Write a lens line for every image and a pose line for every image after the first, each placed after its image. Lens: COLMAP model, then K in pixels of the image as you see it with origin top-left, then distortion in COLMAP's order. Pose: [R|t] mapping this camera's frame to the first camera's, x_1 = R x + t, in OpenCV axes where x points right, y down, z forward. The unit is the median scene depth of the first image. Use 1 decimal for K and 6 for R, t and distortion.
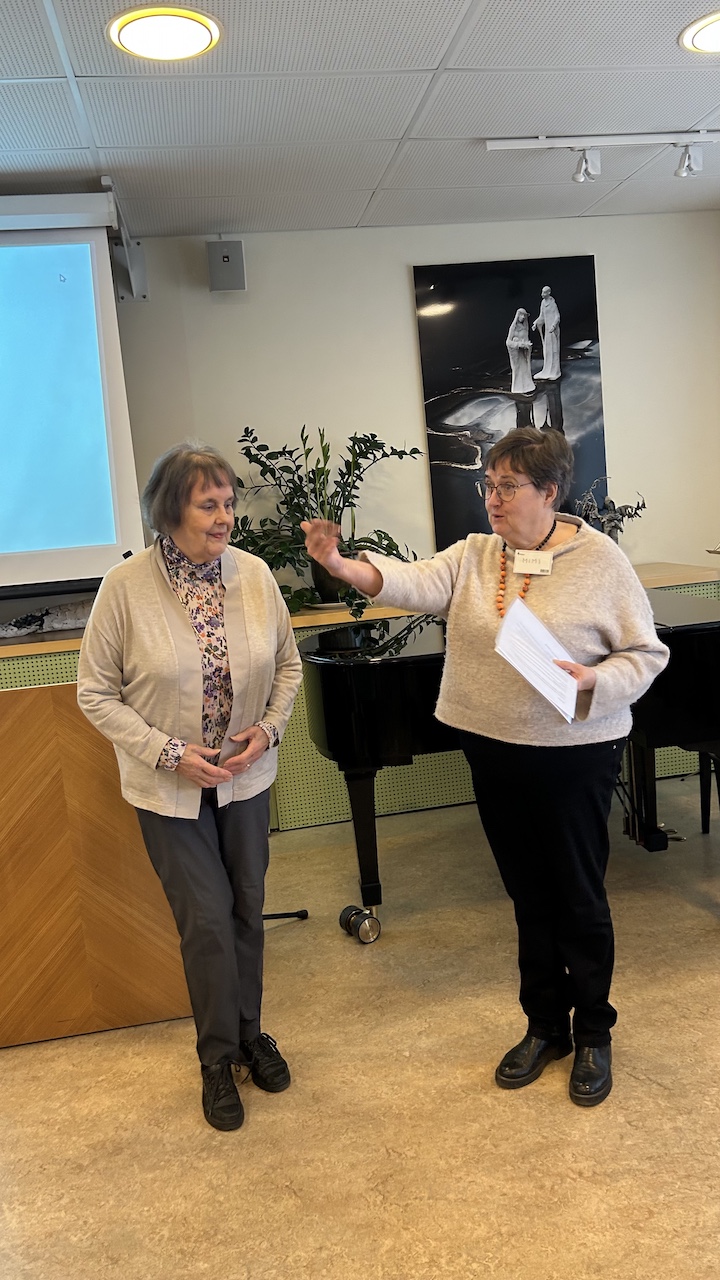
lens RADIAL K [[969.3, 0, 351.0], [0, 969.3, 642.4], [0, 0, 1]] dist [0.058974, -0.061296]
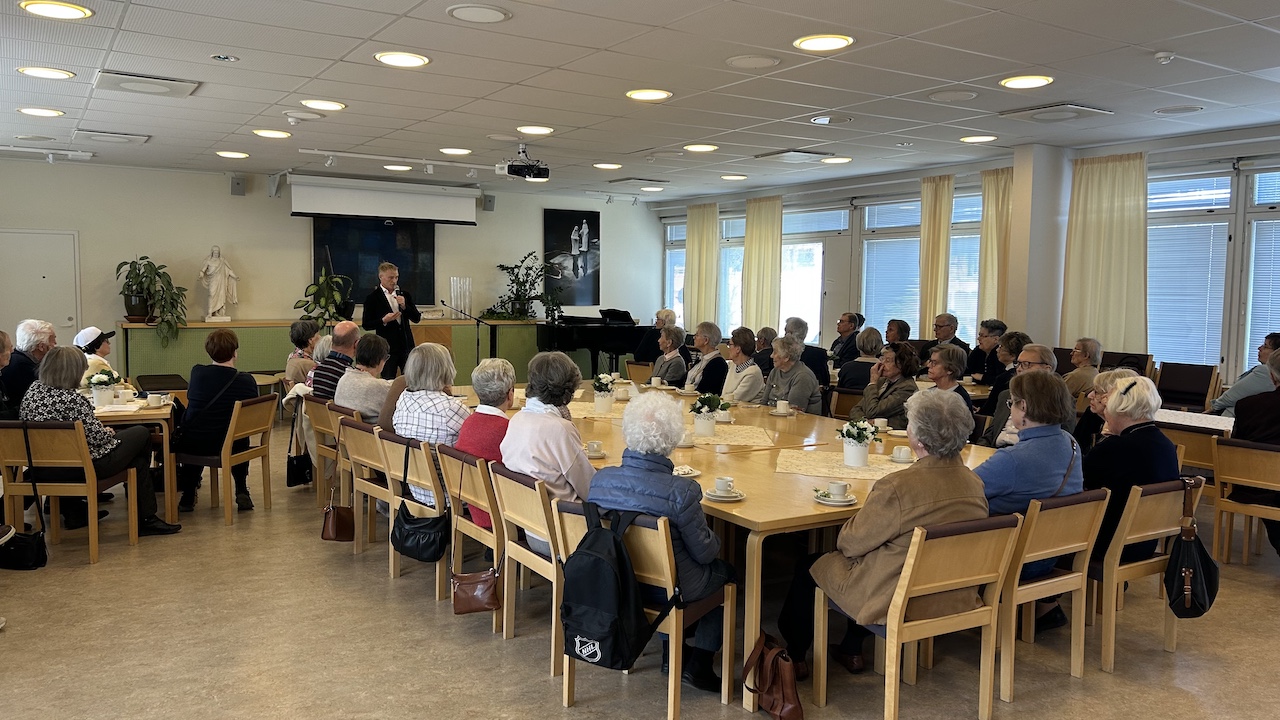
lens RADIAL K [[969.3, 0, 627.5], [0, 969.3, 362.6], [0, 0, 1]] dist [0.058974, -0.061296]
pose [[0.916219, 0.068816, 0.394724, -0.798989], [-0.041429, 0.996131, -0.077502, 0.281894], [-0.398530, 0.054656, 0.915525, -1.686118]]
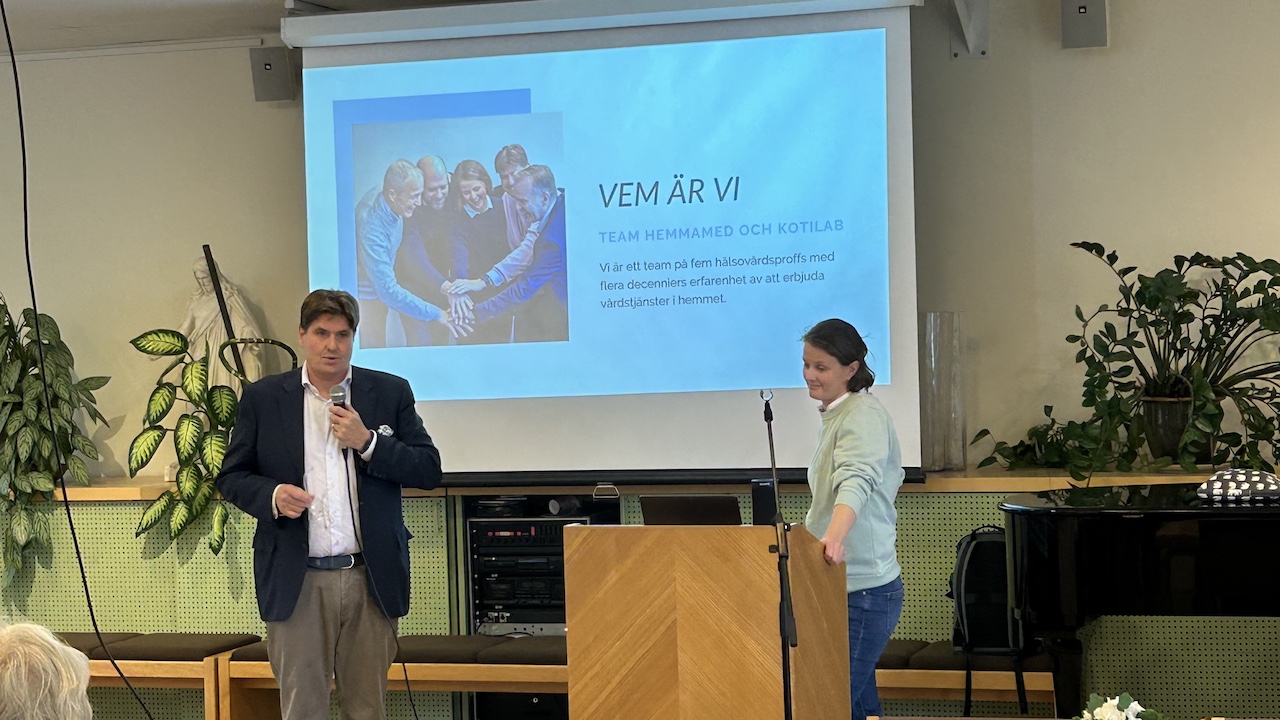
lens RADIAL K [[2383.5, 0, 640.4], [0, 2383.5, 354.7], [0, 0, 1]] dist [0.116701, 0.000000]
pose [[0.882524, 0.062349, -0.466116, 0.418098], [-0.108210, 0.991499, -0.072254, 0.045903], [0.457648, 0.114204, 0.881768, -0.717461]]
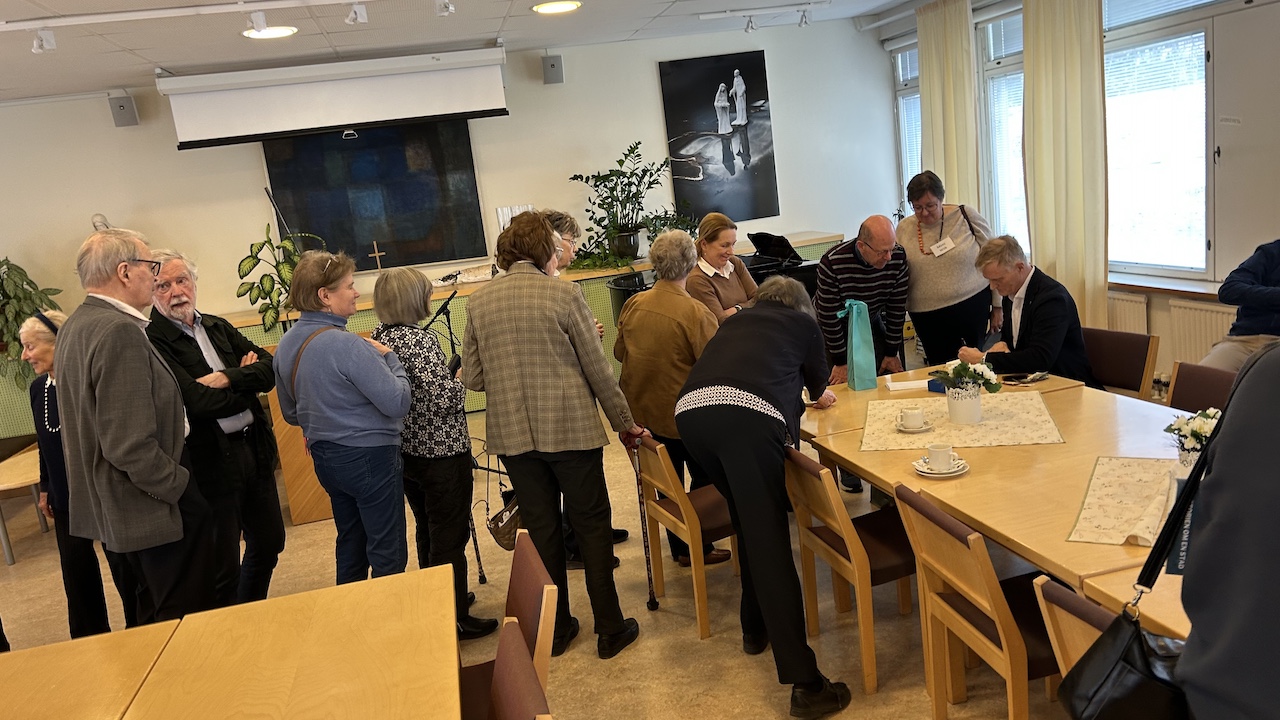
lens RADIAL K [[969.3, 0, 627.8], [0, 969.3, 370.1], [0, 0, 1]] dist [0.058974, -0.061296]
pose [[0.997812, -0.045492, 0.047977, -0.092867], [0.042607, 0.997316, 0.059542, 0.046323], [-0.050556, -0.057367, 0.997072, -0.702862]]
